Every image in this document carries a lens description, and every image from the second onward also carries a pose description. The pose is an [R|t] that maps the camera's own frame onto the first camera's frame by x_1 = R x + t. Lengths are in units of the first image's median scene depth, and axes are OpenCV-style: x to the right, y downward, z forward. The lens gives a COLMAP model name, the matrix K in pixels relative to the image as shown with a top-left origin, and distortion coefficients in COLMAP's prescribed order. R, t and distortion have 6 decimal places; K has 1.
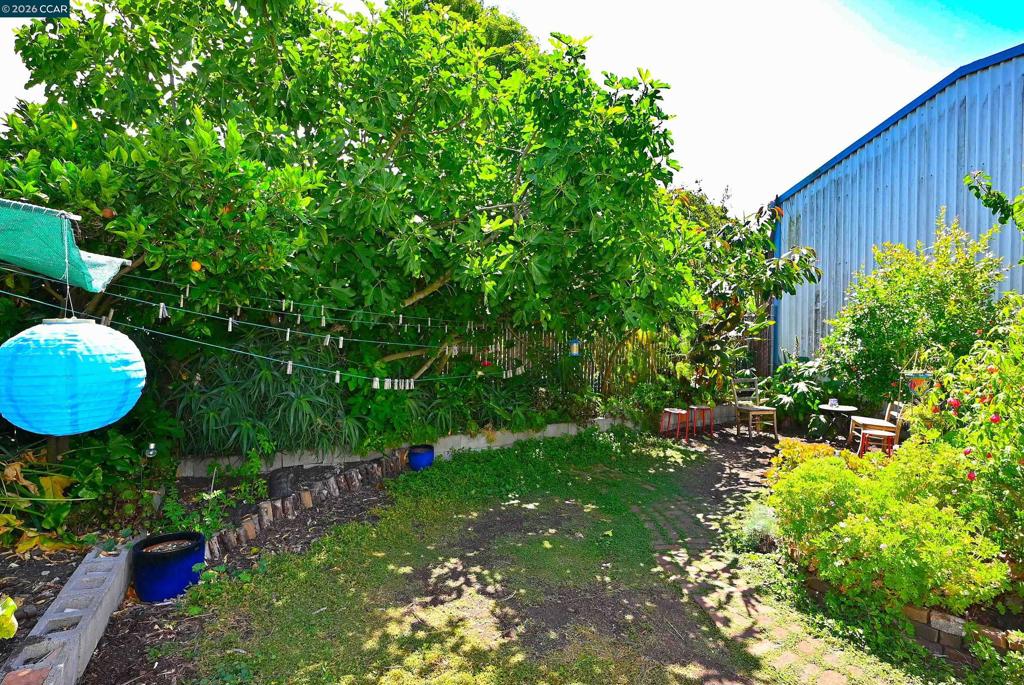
lens RADIAL K [[509.1, 0, 513.0], [0, 509.1, 346.1], [0, 0, 1]] dist [-0.003783, -0.002158]
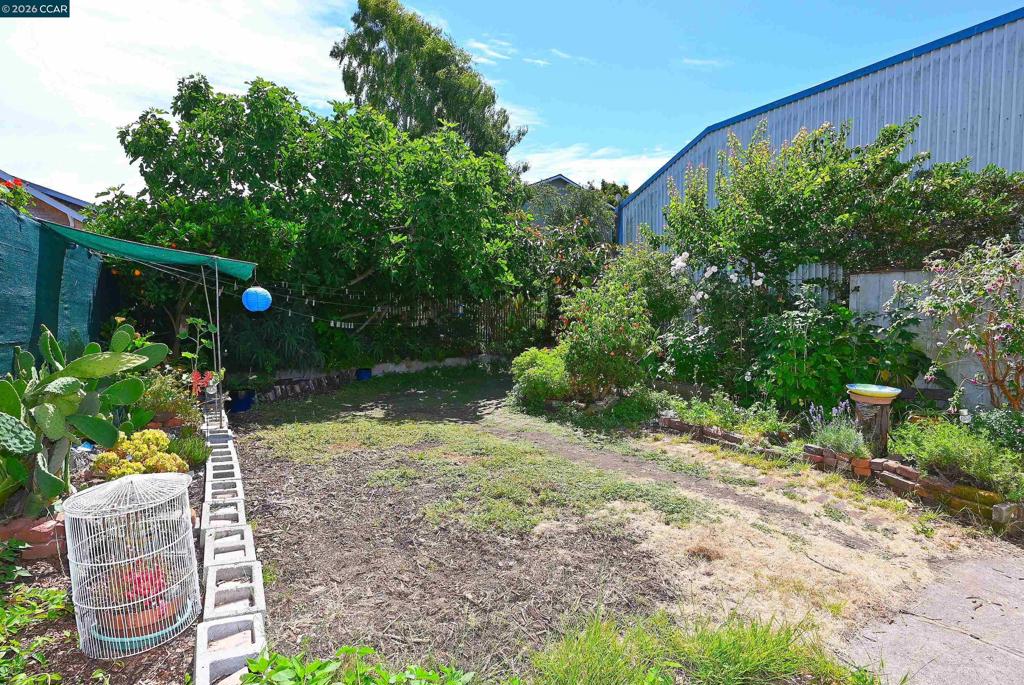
lens RADIAL K [[509.1, 0, 510.6], [0, 509.1, 338.6], [0, 0, 1]] dist [-0.003783, -0.002158]
pose [[0.998563, -0.019246, 0.050018, 0.245167], [0.017768, 0.999397, 0.029818, 0.064978], [-0.050561, -0.028886, 0.998303, -0.767022]]
